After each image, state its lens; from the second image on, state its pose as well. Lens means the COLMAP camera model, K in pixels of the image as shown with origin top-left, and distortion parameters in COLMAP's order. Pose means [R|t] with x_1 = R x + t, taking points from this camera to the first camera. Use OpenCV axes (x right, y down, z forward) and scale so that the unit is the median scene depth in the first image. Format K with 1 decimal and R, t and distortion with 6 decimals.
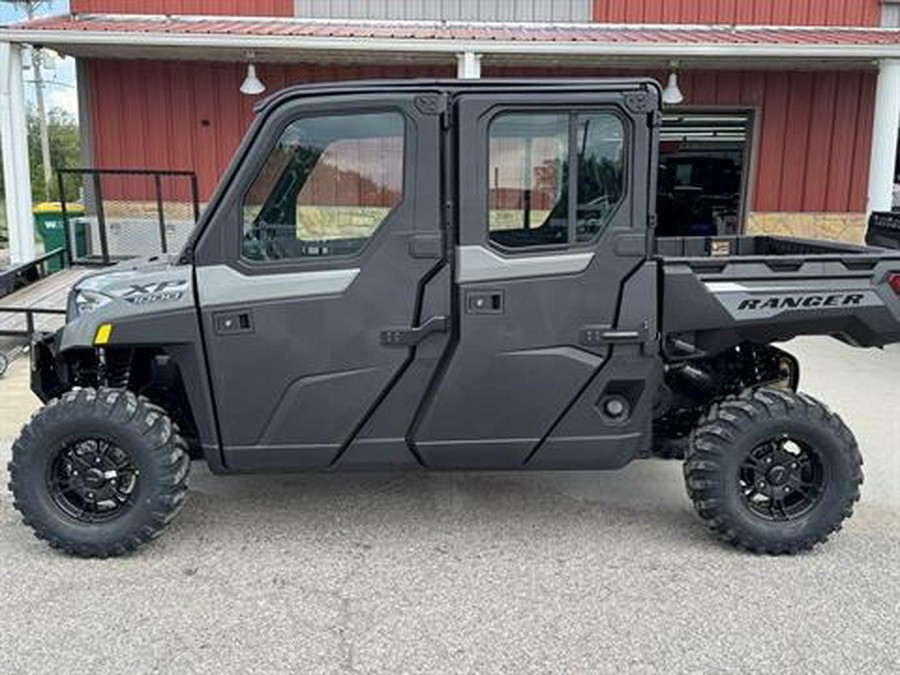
lens RADIAL K [[850.7, 0, 450.2], [0, 850.7, 336.7], [0, 0, 1]] dist [0.138824, -0.247444]
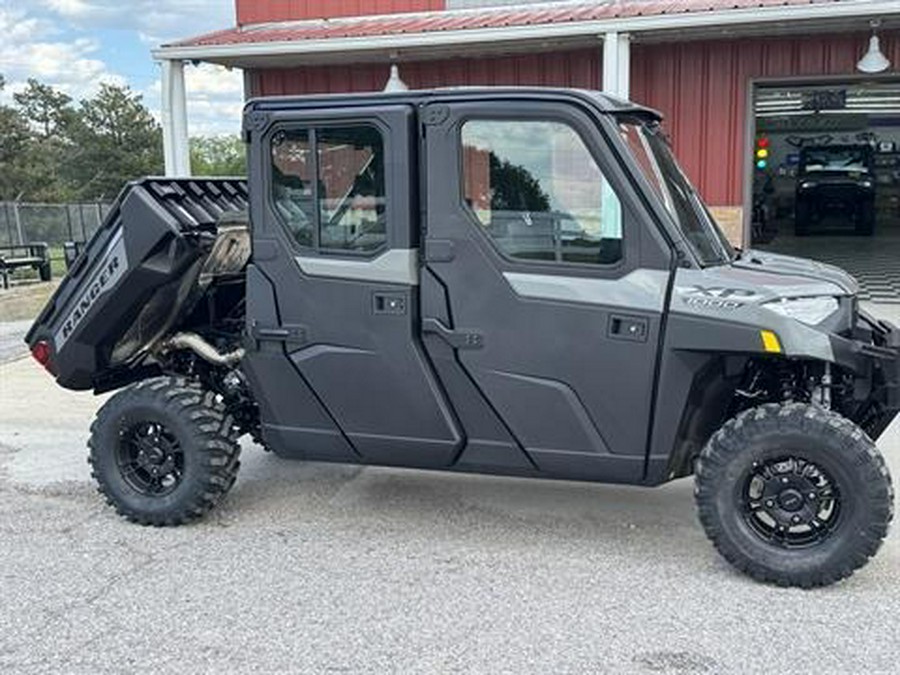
lens RADIAL K [[1037.0, 0, 454.8], [0, 1037.0, 342.6], [0, 0, 1]] dist [0.180721, -0.392992]
pose [[0.941275, 0.017896, -0.337167, 0.649209], [-0.025616, 0.999501, -0.018463, 0.031068], [0.336669, 0.026015, 0.941264, -0.165634]]
